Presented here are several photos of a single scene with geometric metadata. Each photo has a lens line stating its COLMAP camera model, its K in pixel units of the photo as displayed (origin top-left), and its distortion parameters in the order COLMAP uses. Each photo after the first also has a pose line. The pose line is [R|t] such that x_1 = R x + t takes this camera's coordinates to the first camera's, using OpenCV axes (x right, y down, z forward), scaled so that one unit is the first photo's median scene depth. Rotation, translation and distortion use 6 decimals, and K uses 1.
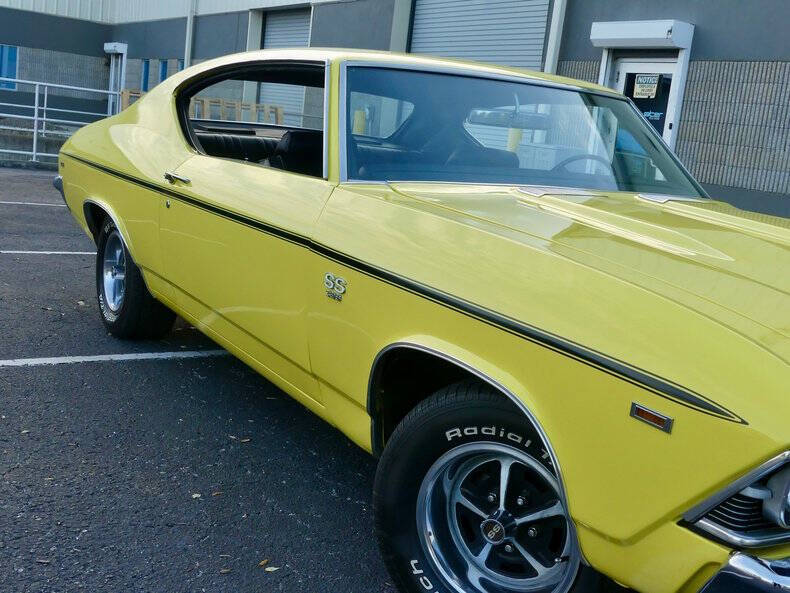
lens RADIAL K [[965.7, 0, 395.0], [0, 965.7, 296.5], [0, 0, 1]] dist [-0.002352, -0.002033]
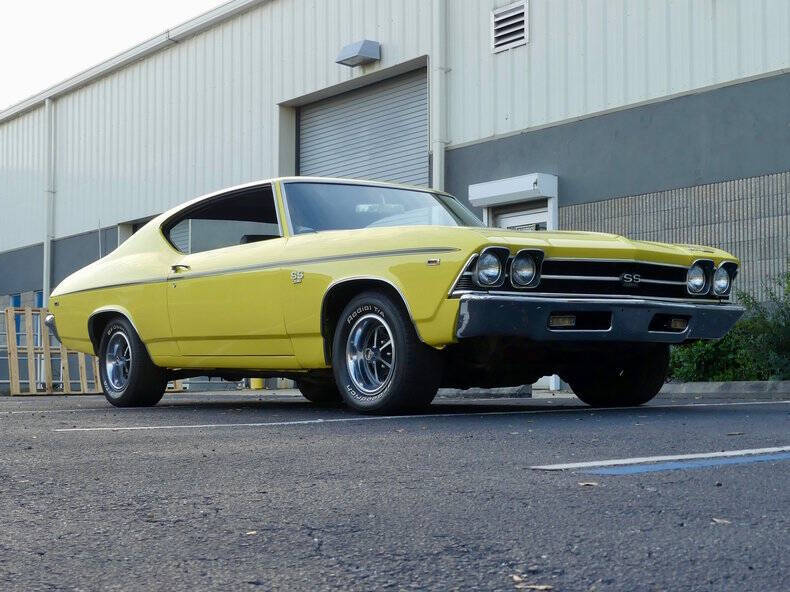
lens RADIAL K [[1303.5, 0, 395.0], [0, 1303.5, 296.0], [0, 0, 1]] dist [0.002424, -0.144775]
pose [[0.989539, -0.108441, 0.095152, -0.030452], [0.127646, 0.965456, -0.227161, 0.166188], [-0.067232, 0.236930, 0.969198, -0.399947]]
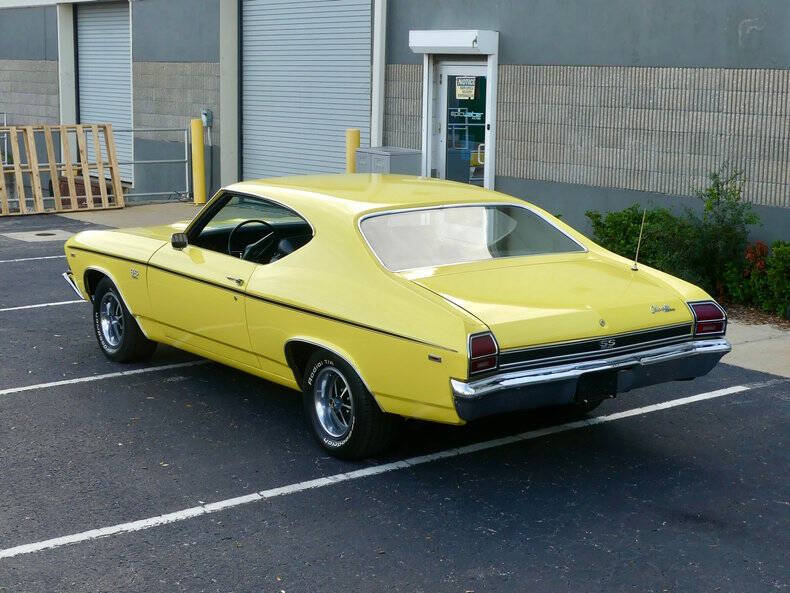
lens RADIAL K [[1344.4, 0, 395.0], [0, 1344.4, 296.5], [0, 0, 1]] dist [0.003367, 0.023616]
pose [[0.989842, -0.112936, 0.086355, 0.034597], [0.112935, 0.993590, 0.004921, -0.009529], [-0.086357, 0.004882, 0.996252, -0.473257]]
